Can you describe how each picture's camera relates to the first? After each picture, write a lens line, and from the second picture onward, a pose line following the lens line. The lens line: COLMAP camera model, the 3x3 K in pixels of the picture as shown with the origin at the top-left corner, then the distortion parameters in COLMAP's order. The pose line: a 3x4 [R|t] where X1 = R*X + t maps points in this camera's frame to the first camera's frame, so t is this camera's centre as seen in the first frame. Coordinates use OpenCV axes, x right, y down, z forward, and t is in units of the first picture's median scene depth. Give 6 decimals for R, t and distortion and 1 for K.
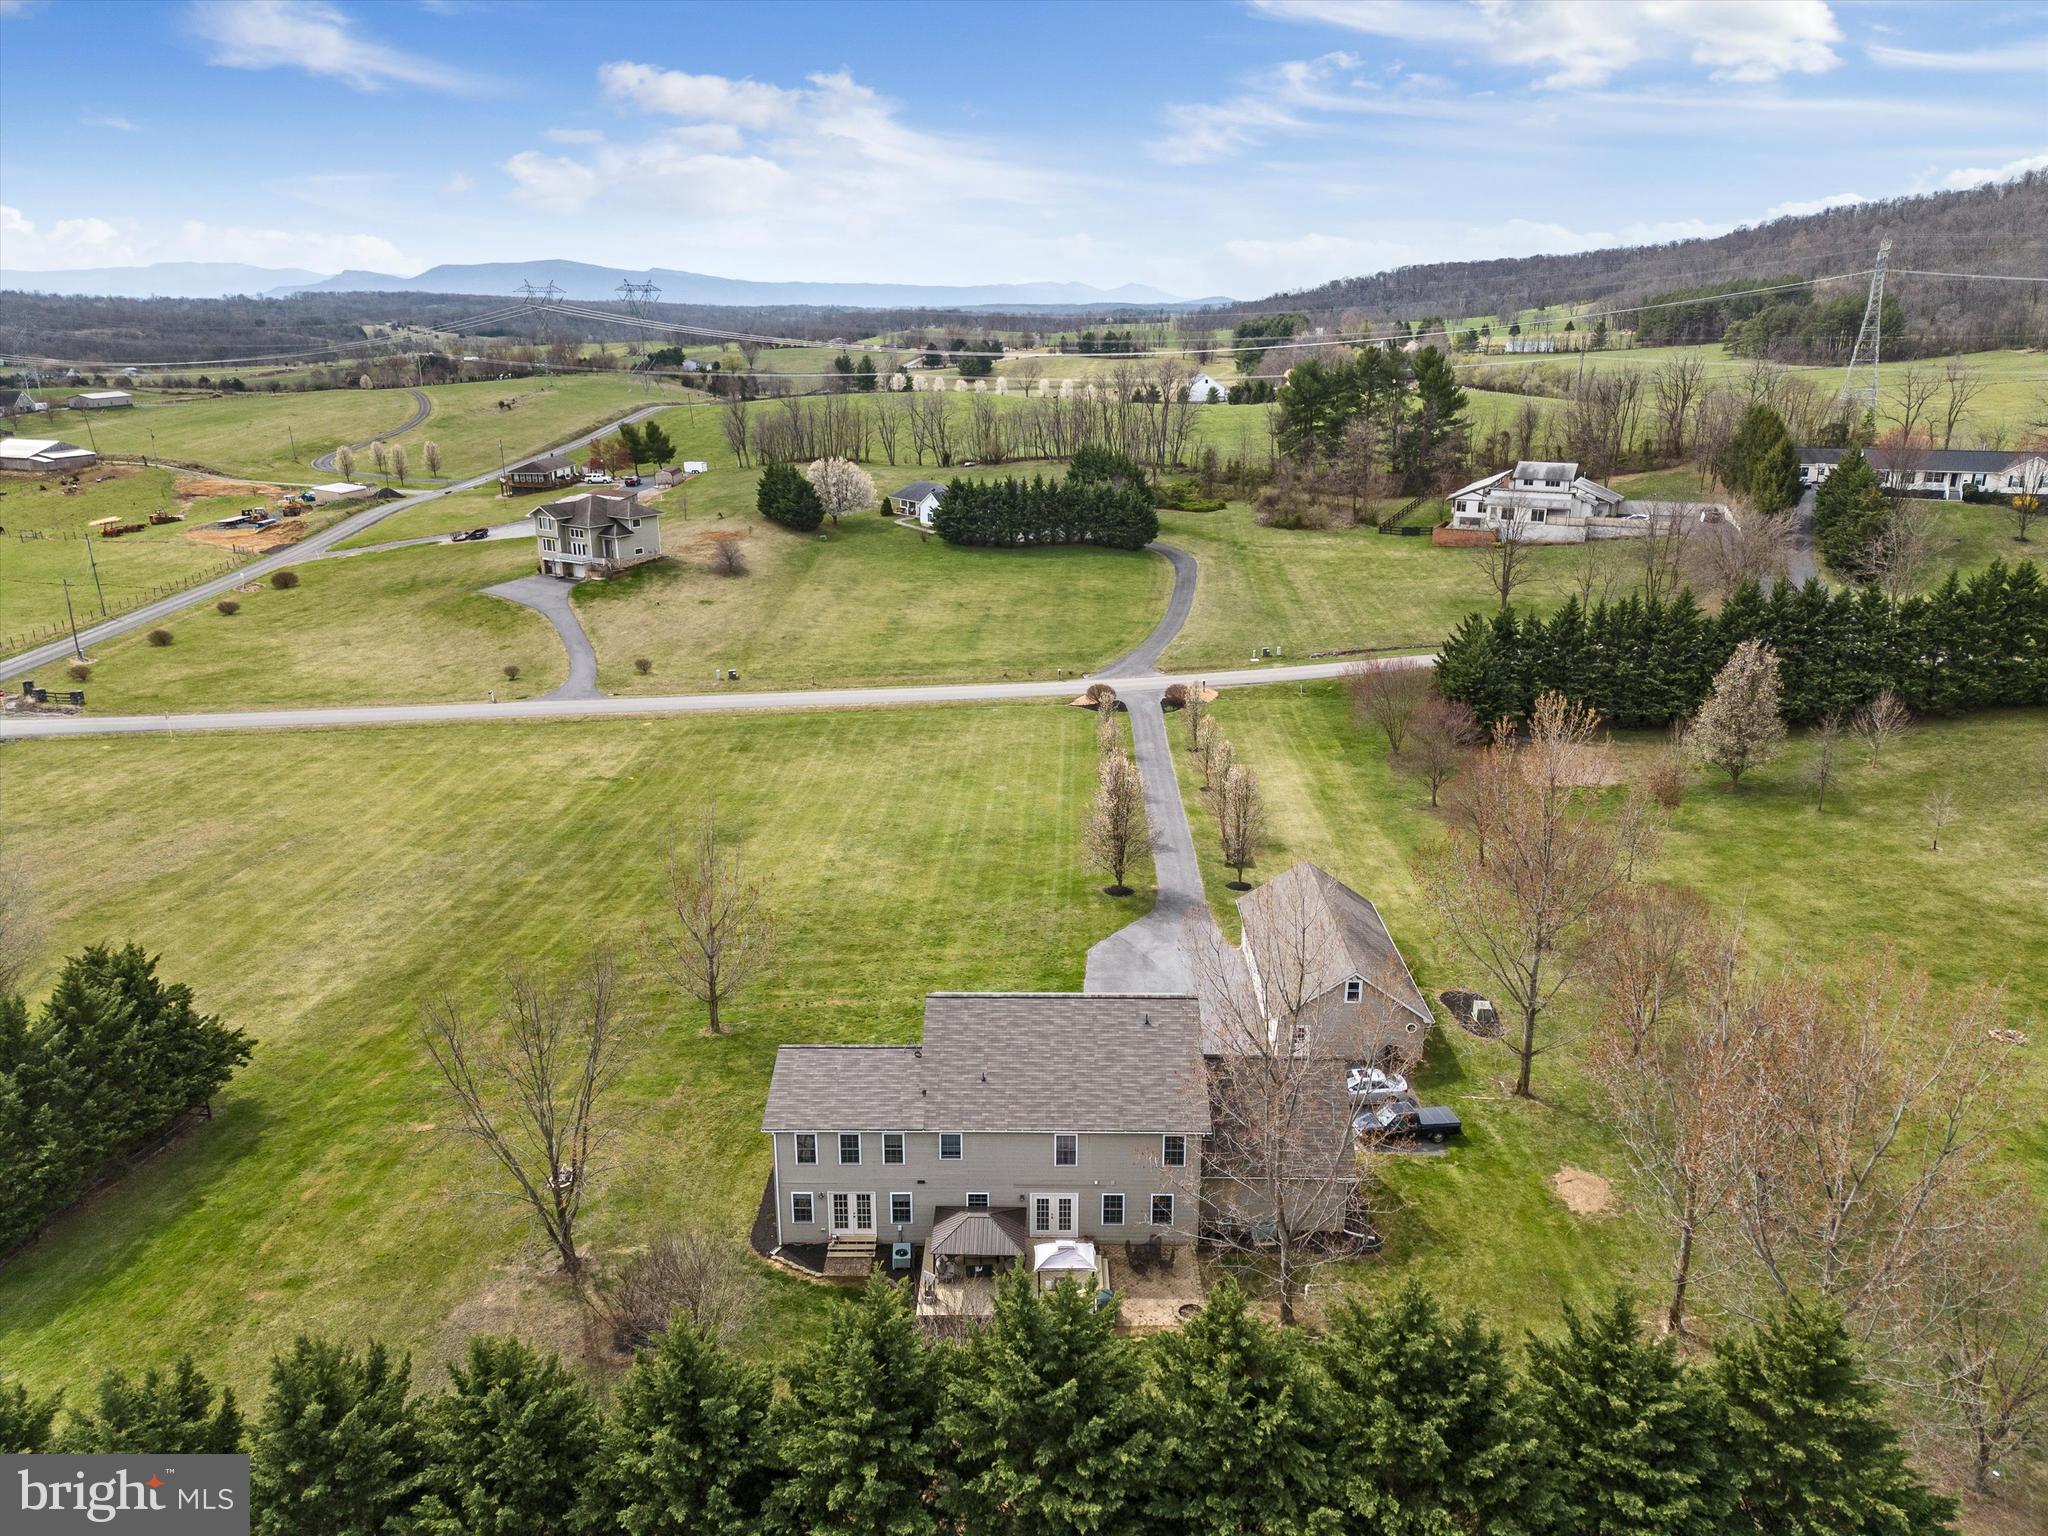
lens RADIAL K [[1418.1, 0, 1024.0], [0, 1418.1, 768.0], [0, 0, 1]] dist [0.087058, -0.079439]
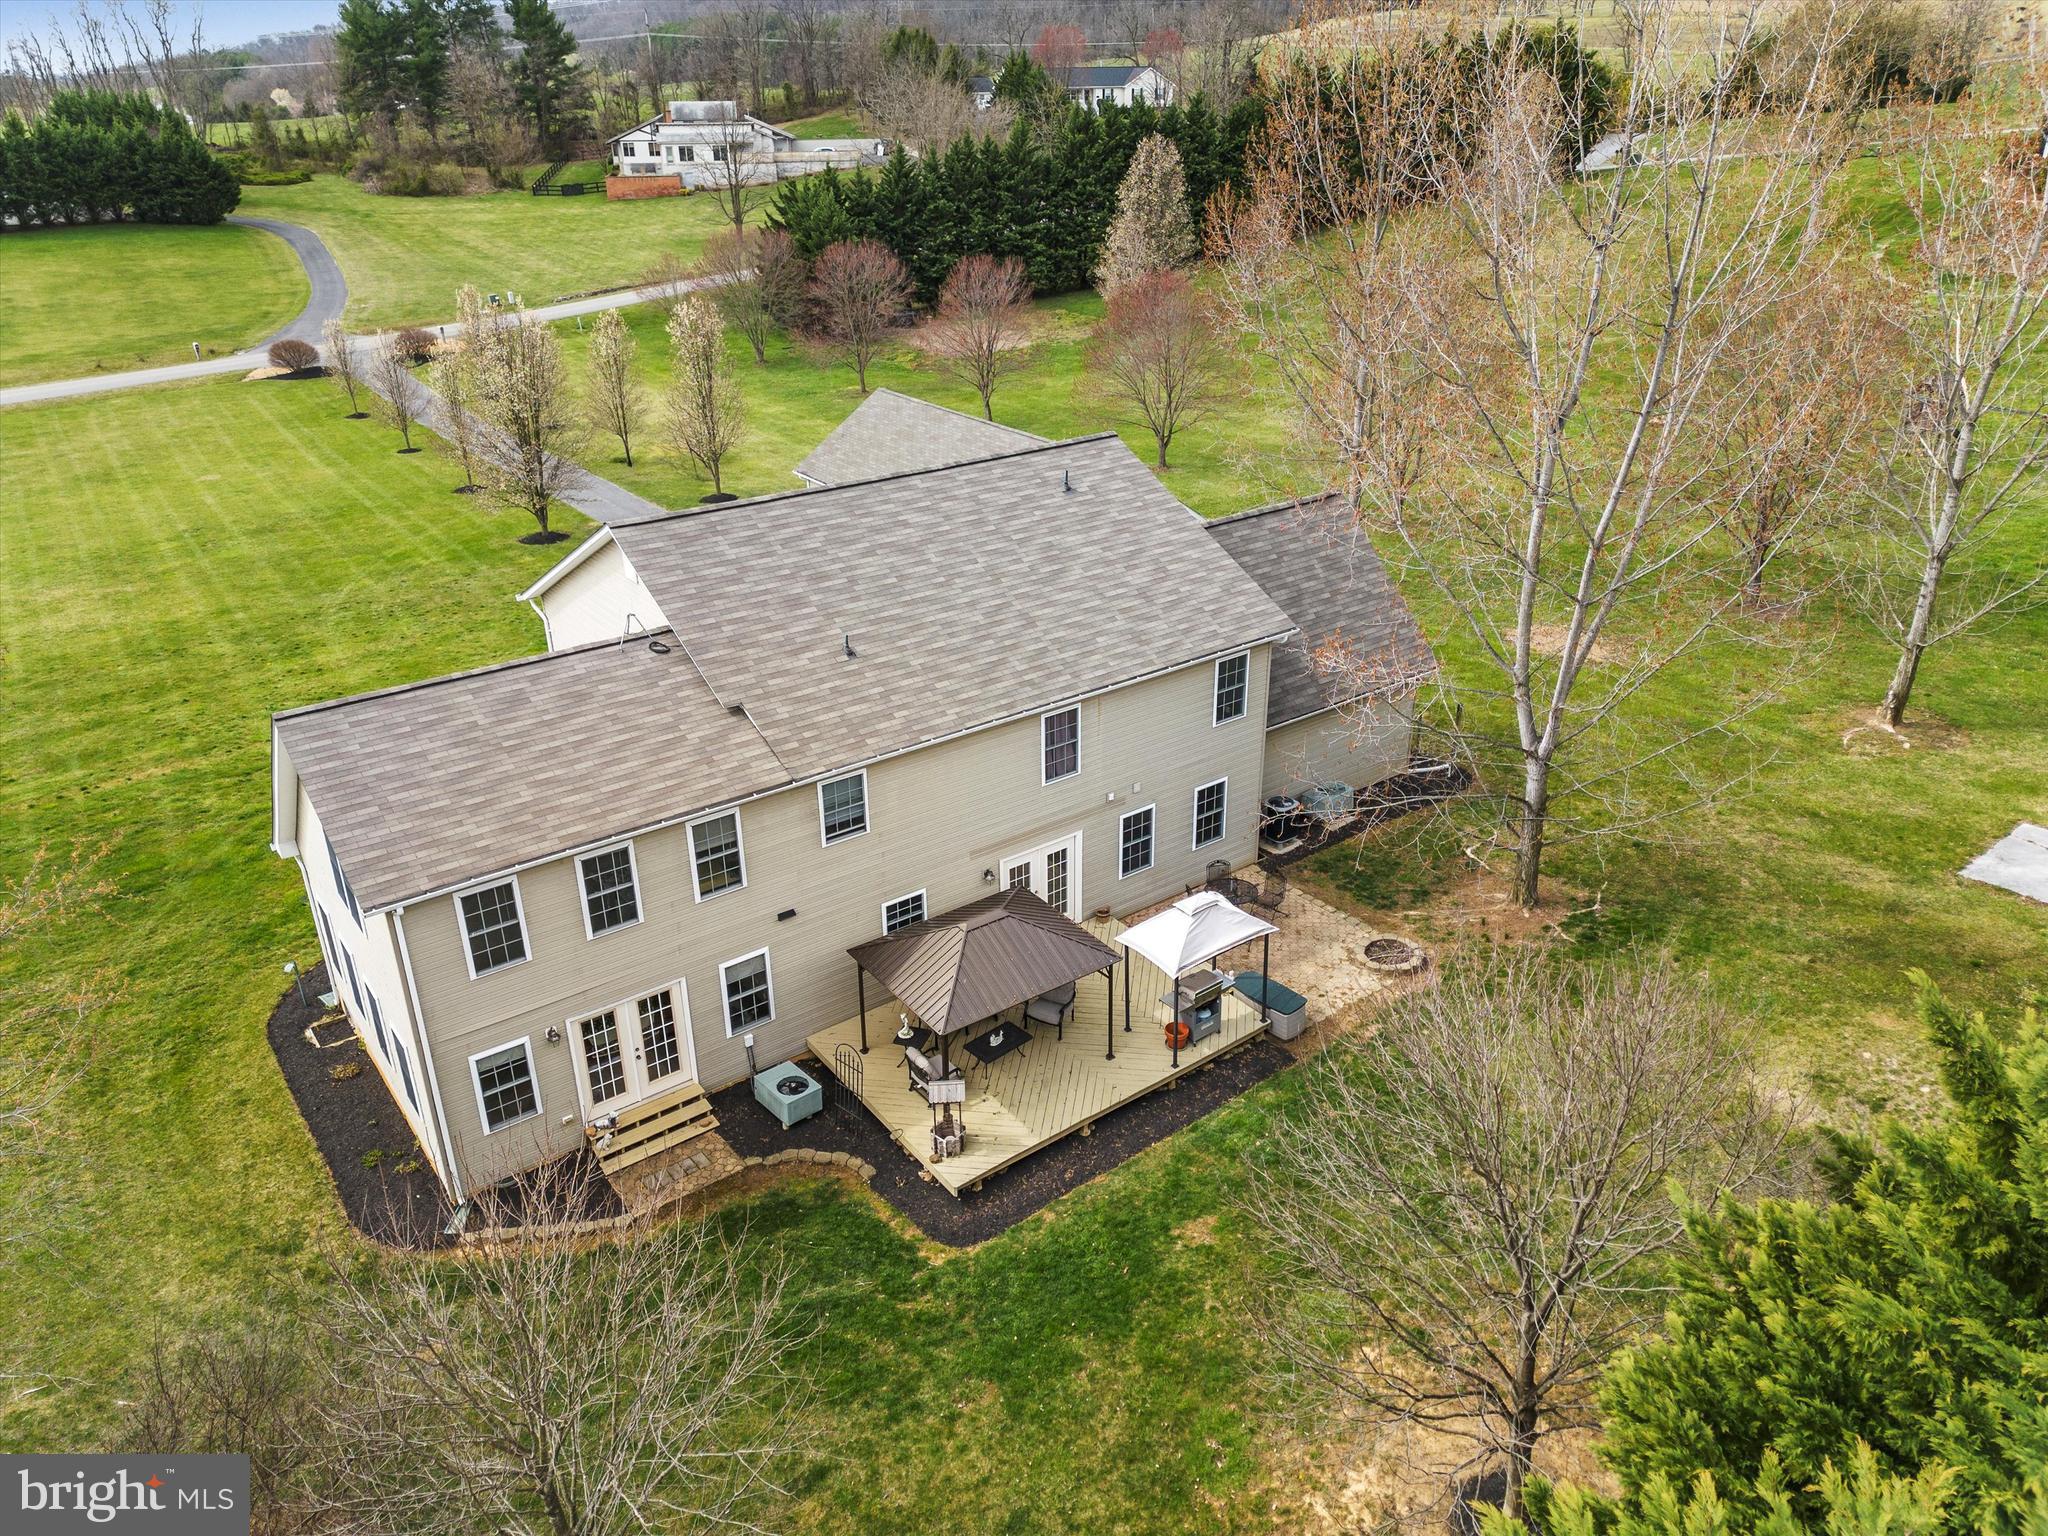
lens RADIAL K [[1418.1, 0, 1024.0], [0, 1418.1, 768.0], [0, 0, 1]] dist [0.087058, -0.079439]
pose [[0.798495, -0.270513, 0.537799, -0.108466], [0.197230, 0.961601, 0.190849, 0.088018], [-0.568775, -0.046322, 0.821187, 0.298574]]
